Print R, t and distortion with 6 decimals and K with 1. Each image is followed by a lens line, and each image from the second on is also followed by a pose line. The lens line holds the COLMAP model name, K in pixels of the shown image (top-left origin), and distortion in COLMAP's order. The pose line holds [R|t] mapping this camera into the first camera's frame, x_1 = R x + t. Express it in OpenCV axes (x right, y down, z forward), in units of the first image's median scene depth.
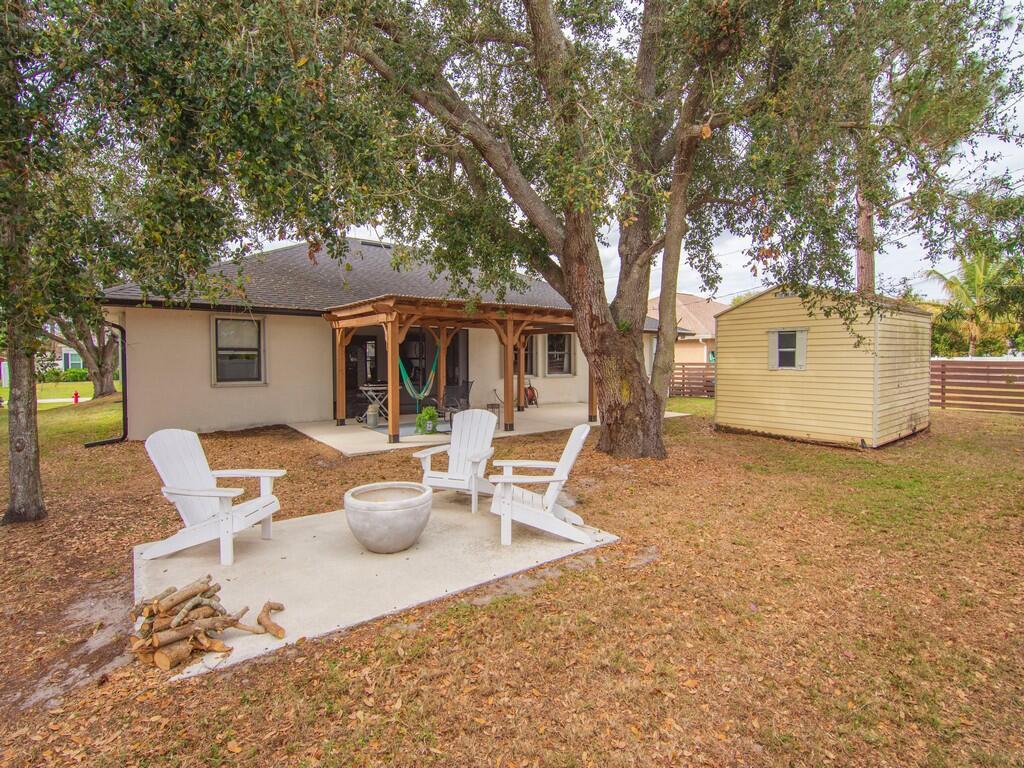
lens RADIAL K [[494.3, 0, 508.6], [0, 494.3, 375.2], [0, 0, 1]] dist [-0.004534, -0.011331]
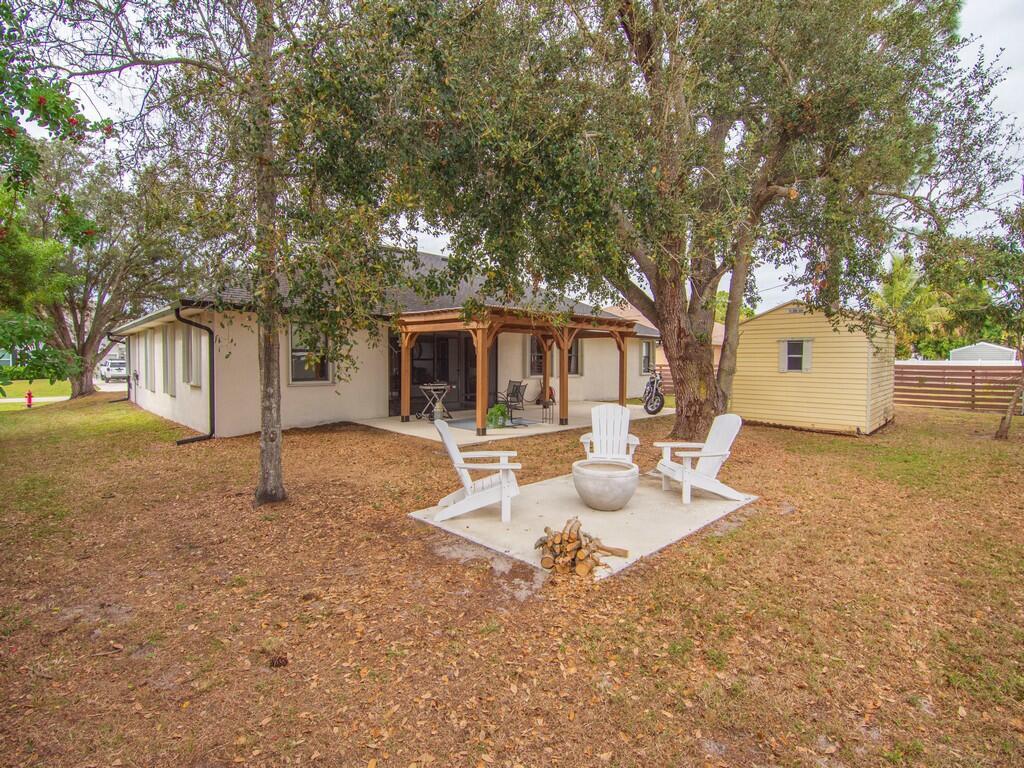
lens RADIAL K [[494.3, 0, 508.6], [0, 494.3, 375.2], [0, 0, 1]] dist [-0.004534, -0.011331]
pose [[0.991929, 0.002975, 0.126761, -0.339266], [-0.003100, 0.999995, 0.000792, -0.002864], [-0.126758, -0.001178, 0.991933, -0.140996]]
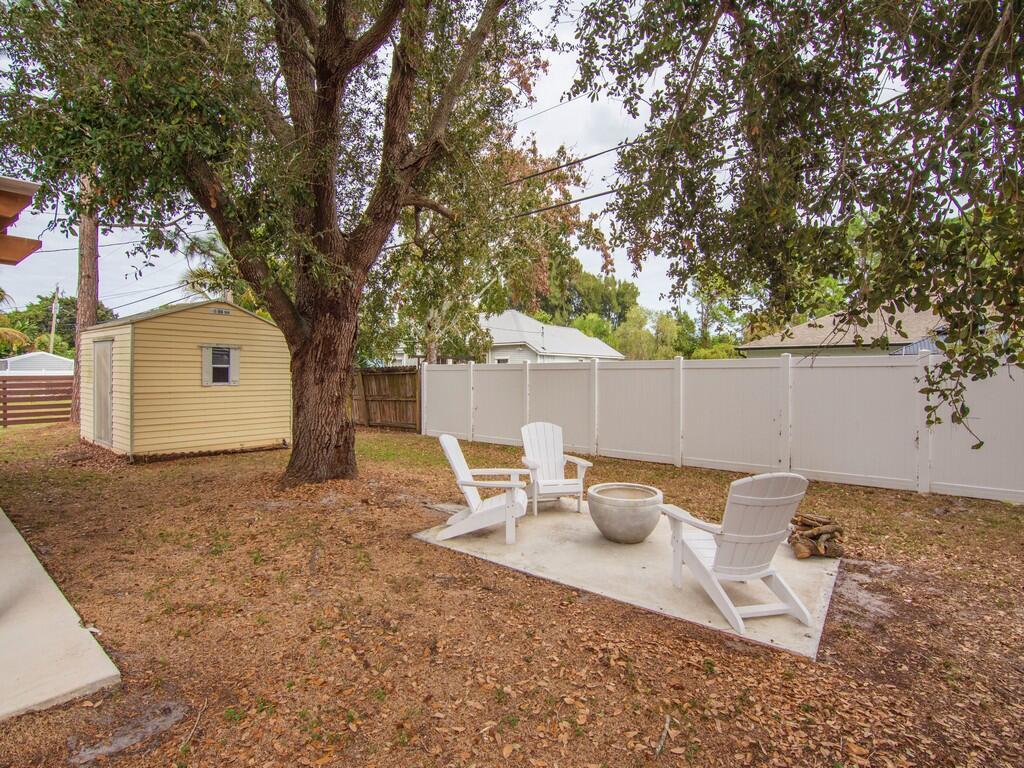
lens RADIAL K [[494.3, 0, 508.6], [0, 494.3, 375.2], [0, 0, 1]] dist [-0.004534, -0.011331]
pose [[-0.256409, -0.002638, 0.966565, -0.659848], [0.030207, 0.999486, 0.010741, -0.028861], [-0.966096, 0.031951, -0.256197, 0.790065]]
